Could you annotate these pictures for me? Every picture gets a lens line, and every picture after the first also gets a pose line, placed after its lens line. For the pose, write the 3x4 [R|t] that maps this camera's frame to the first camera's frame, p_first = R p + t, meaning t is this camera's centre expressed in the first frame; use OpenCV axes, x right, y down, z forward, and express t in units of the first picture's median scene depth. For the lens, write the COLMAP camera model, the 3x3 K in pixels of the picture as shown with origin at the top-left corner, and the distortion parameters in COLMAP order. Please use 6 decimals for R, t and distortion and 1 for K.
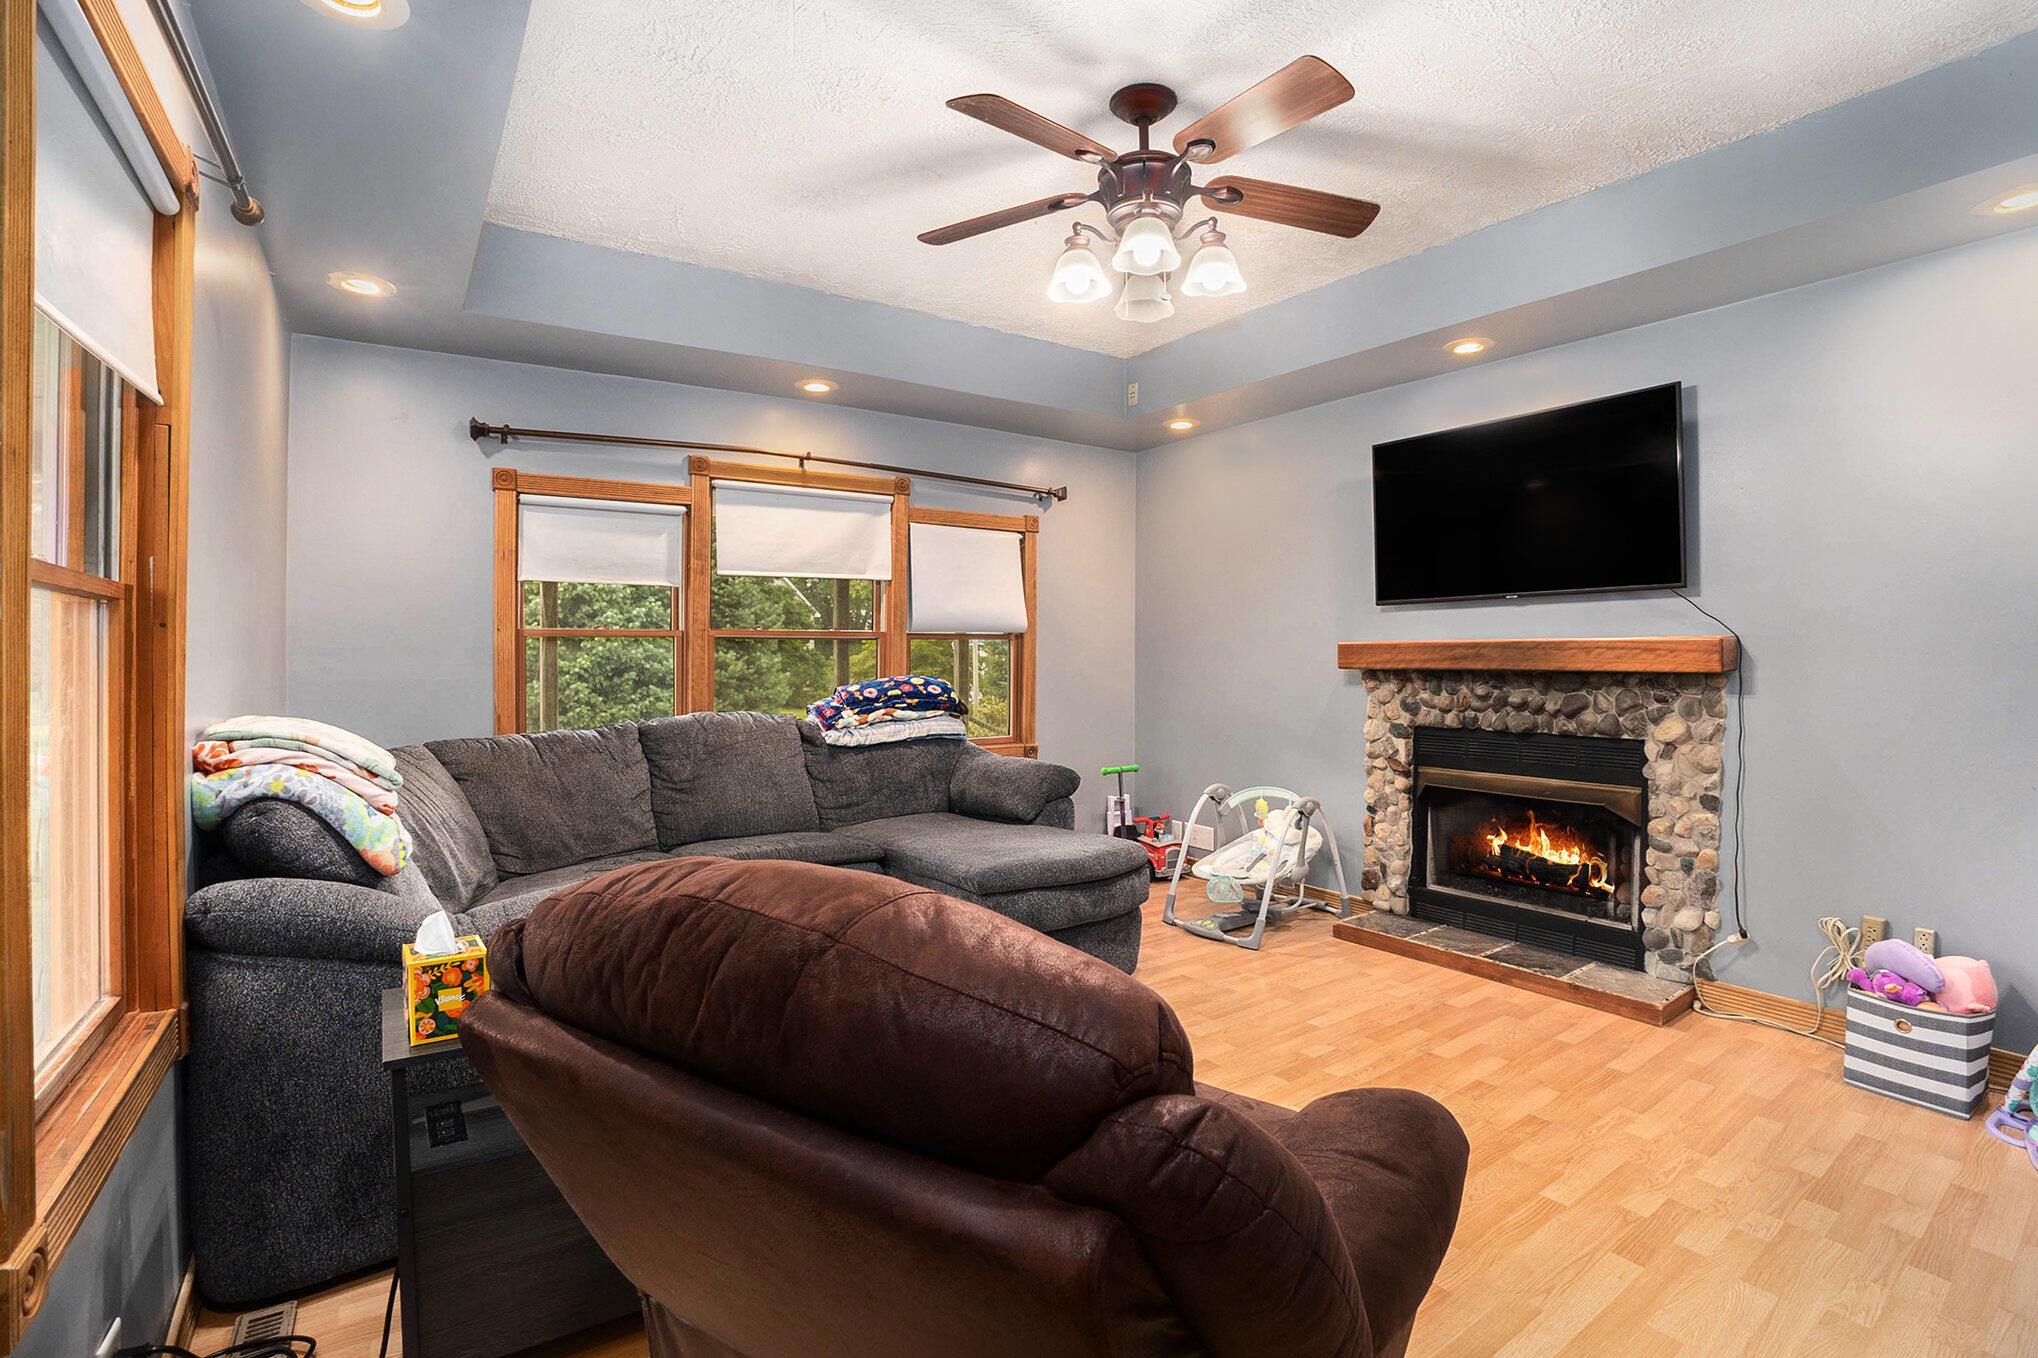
lens RADIAL K [[929.6, 0, 1019.8], [0, 929.6, 658.3], [0, 0, 1]] dist [-0.078079, 0.025985]
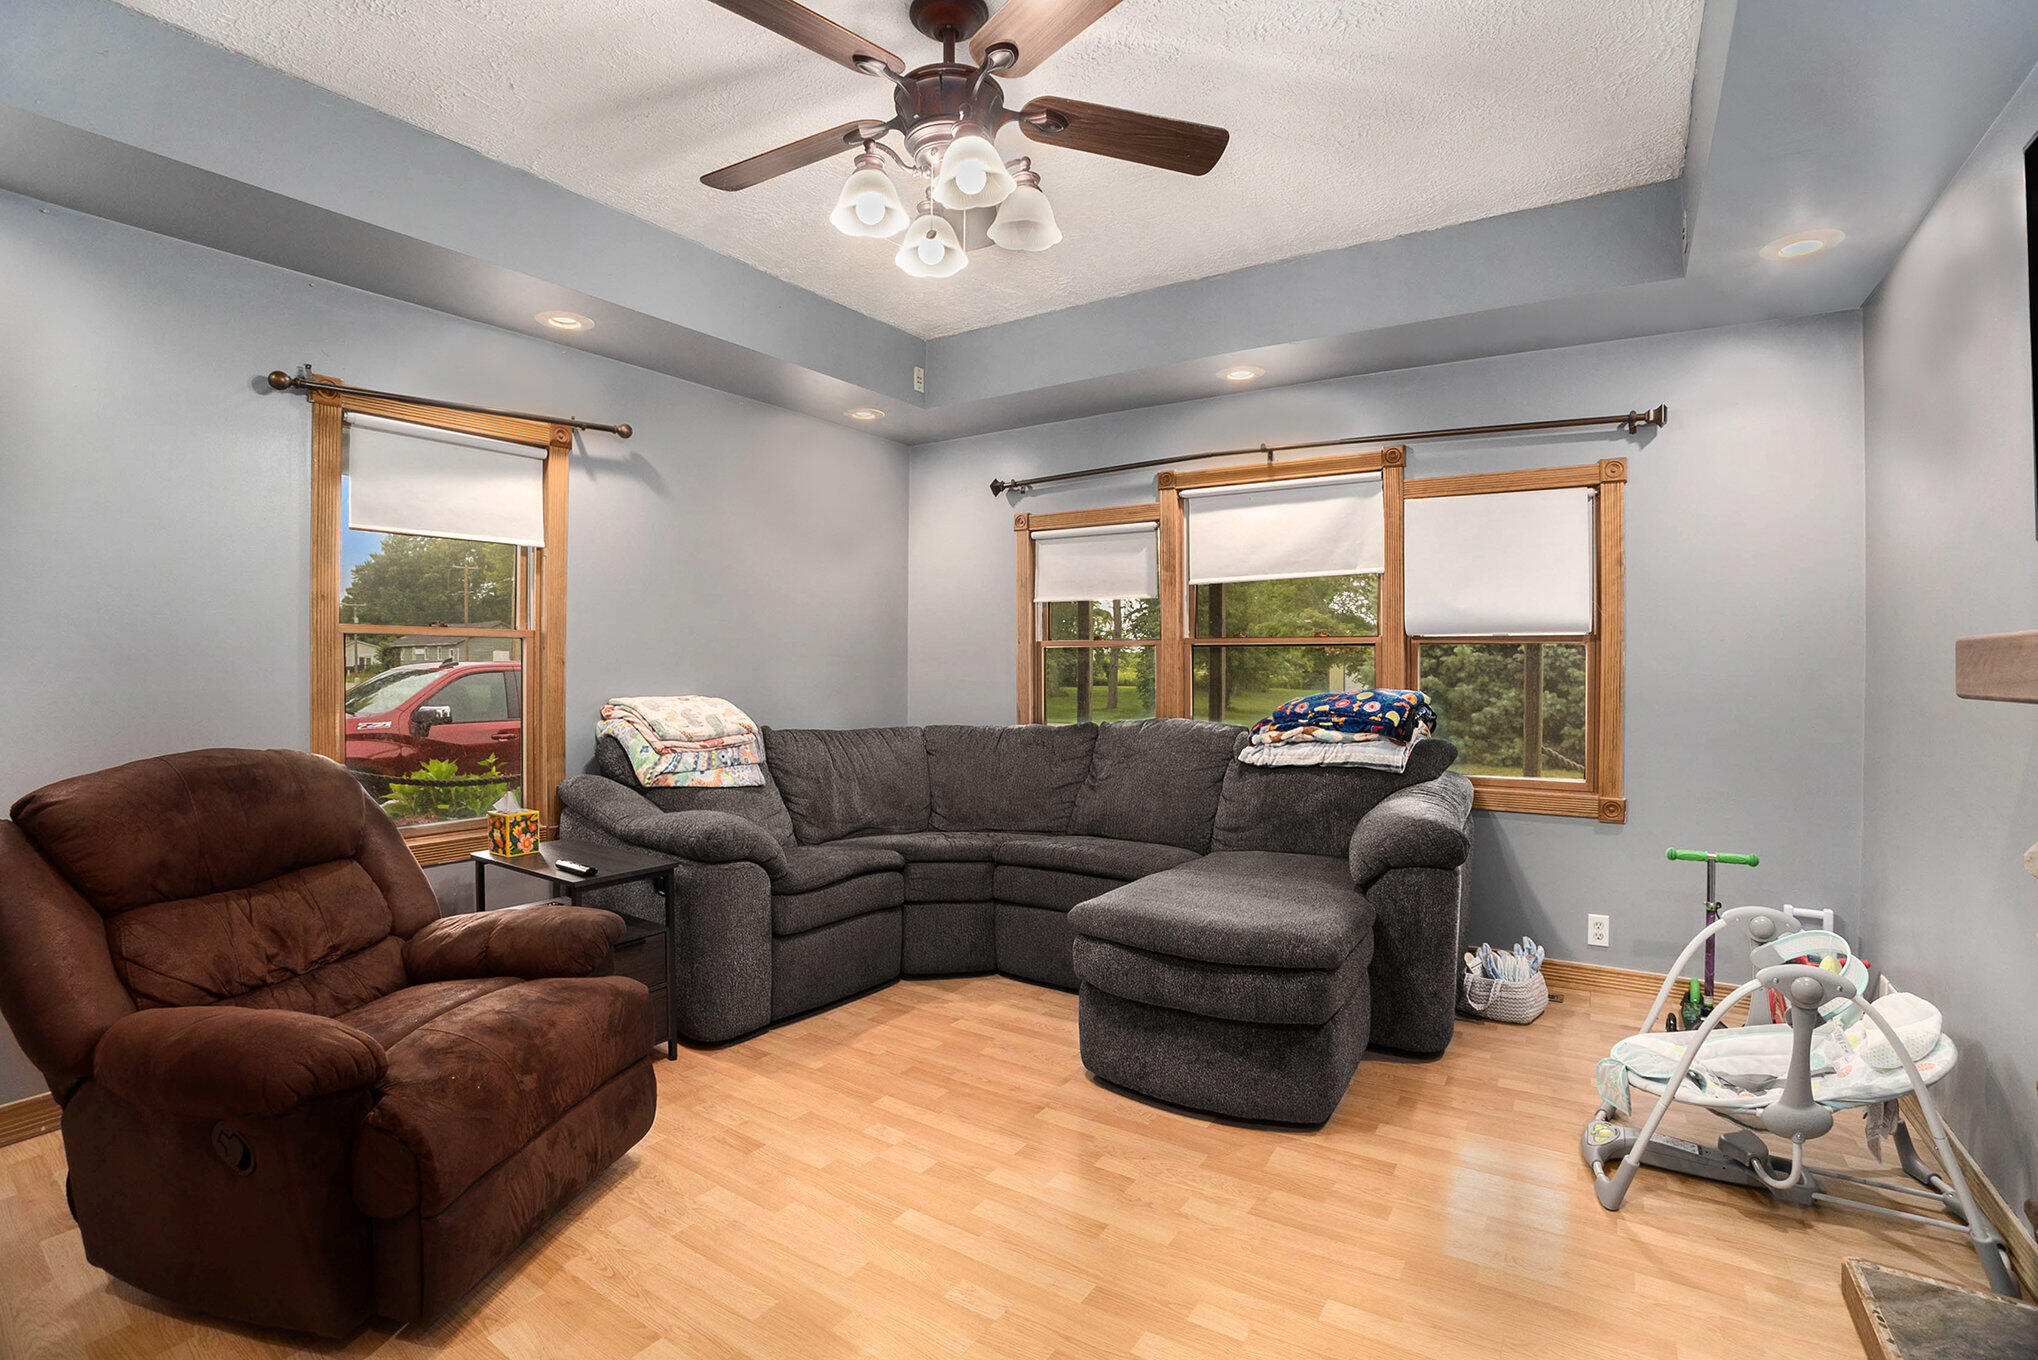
lens RADIAL K [[929.6, 0, 1019.8], [0, 929.6, 659.3], [0, 0, 1]] dist [-0.078079, 0.025985]
pose [[0.412274, -0.004342, -0.911050, 0.518574], [-0.010493, 0.999900, -0.009514, 0.003465], [0.911000, 0.013481, 0.412187, 0.412129]]
